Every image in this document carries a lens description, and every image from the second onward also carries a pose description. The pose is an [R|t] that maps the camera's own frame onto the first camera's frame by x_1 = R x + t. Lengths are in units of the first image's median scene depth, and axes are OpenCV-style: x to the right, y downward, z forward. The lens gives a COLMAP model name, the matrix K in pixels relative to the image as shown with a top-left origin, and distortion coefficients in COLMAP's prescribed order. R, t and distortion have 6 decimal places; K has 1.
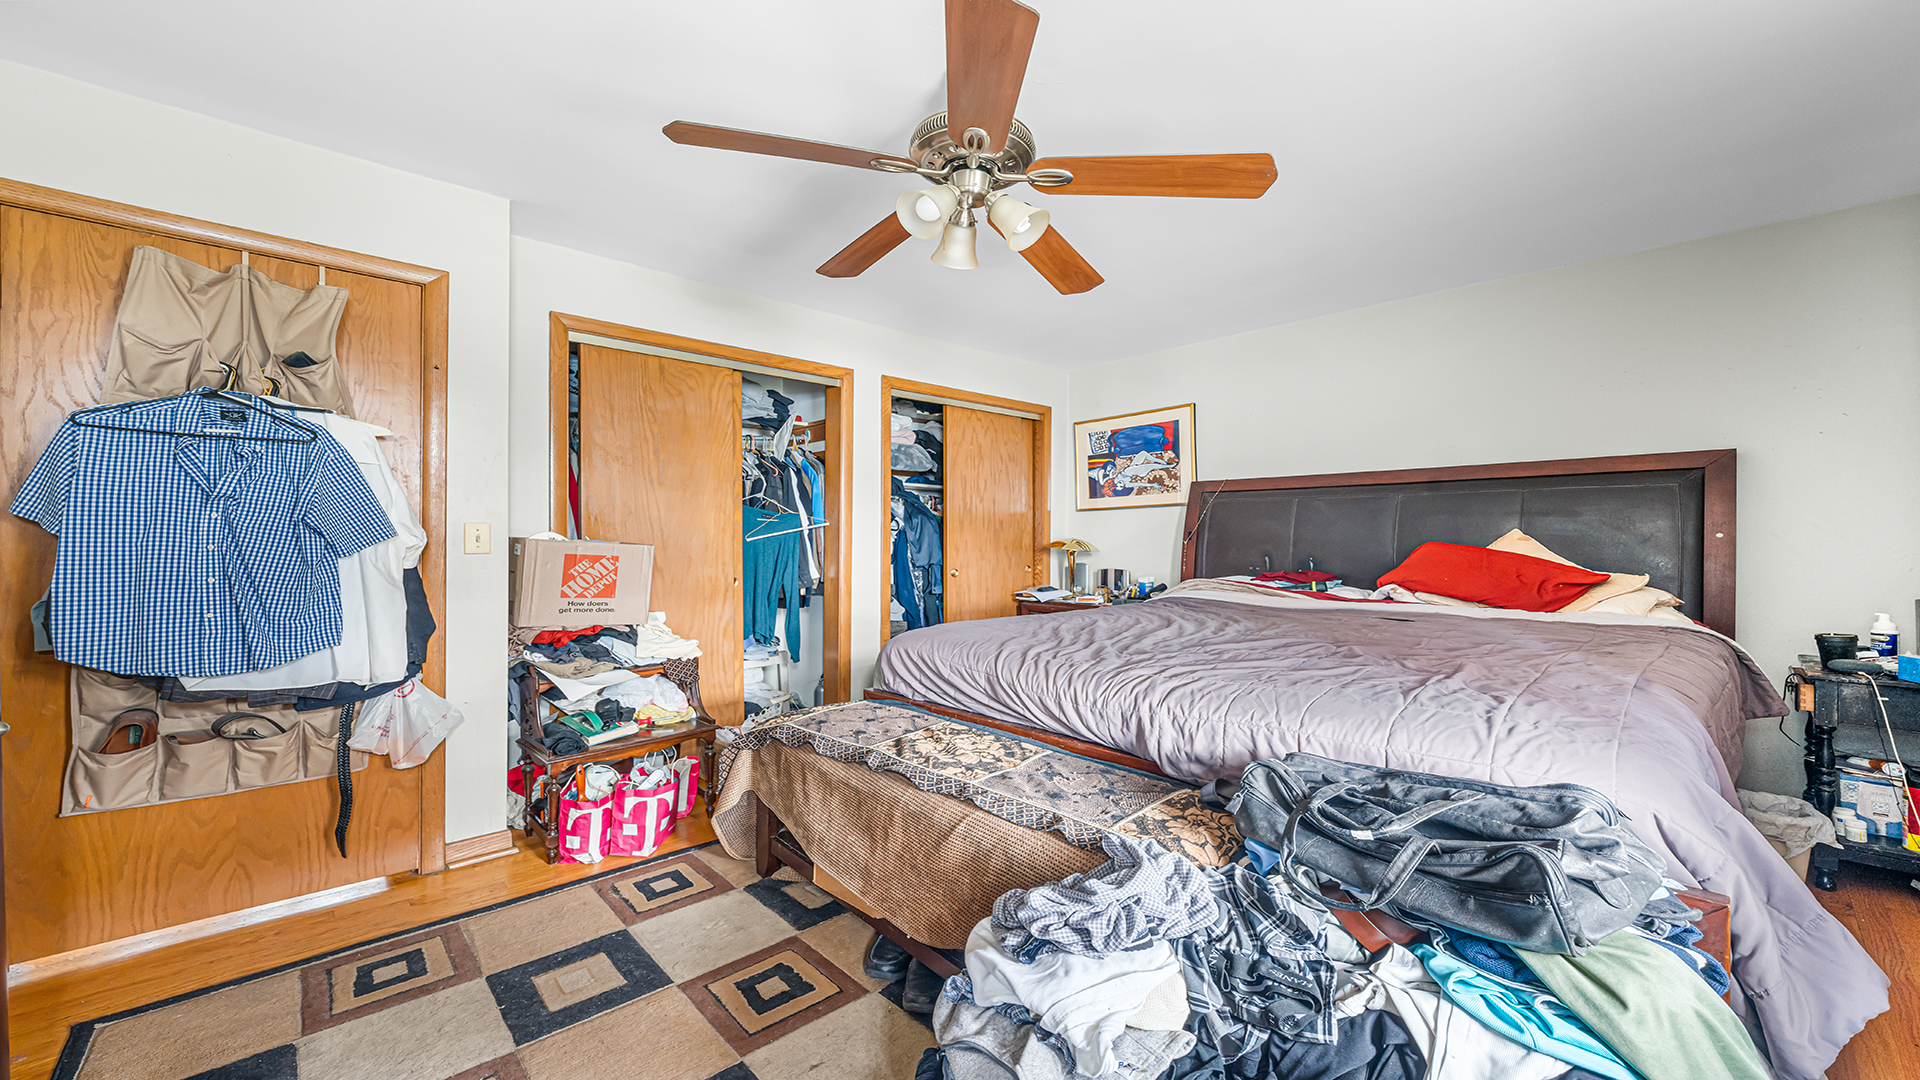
lens RADIAL K [[740.0, 0, 965.5], [0, 740.0, 540.1], [0, 0, 1]] dist [-0.003131, 0.000316]
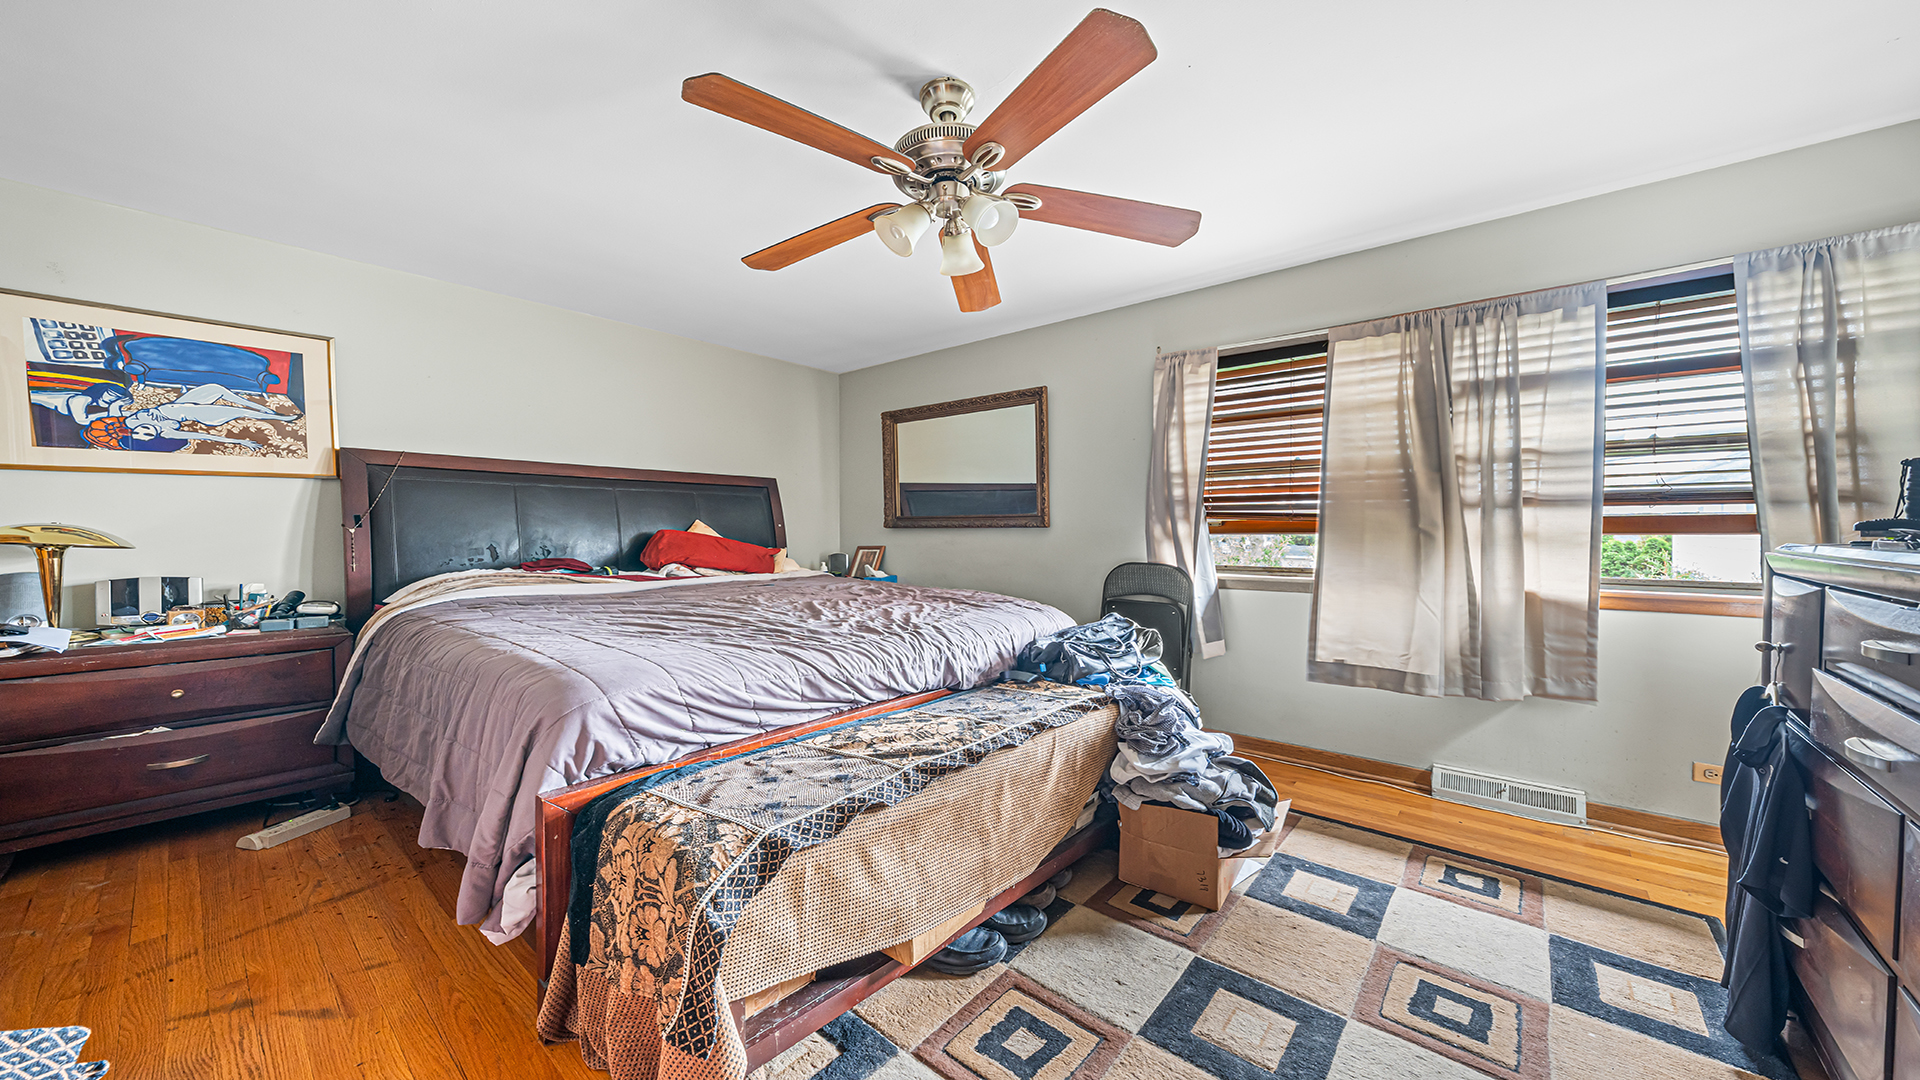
lens RADIAL K [[674.9, 0, 963.9], [0, 674.9, 526.5], [0, 0, 1]] dist [-0.002164, -0.000056]
pose [[-0.127995, 0.002529, 0.991772, -0.412385], [-0.002099, 0.999994, -0.002821, -0.000379], [-0.991773, -0.002443, -0.127988, 0.460781]]
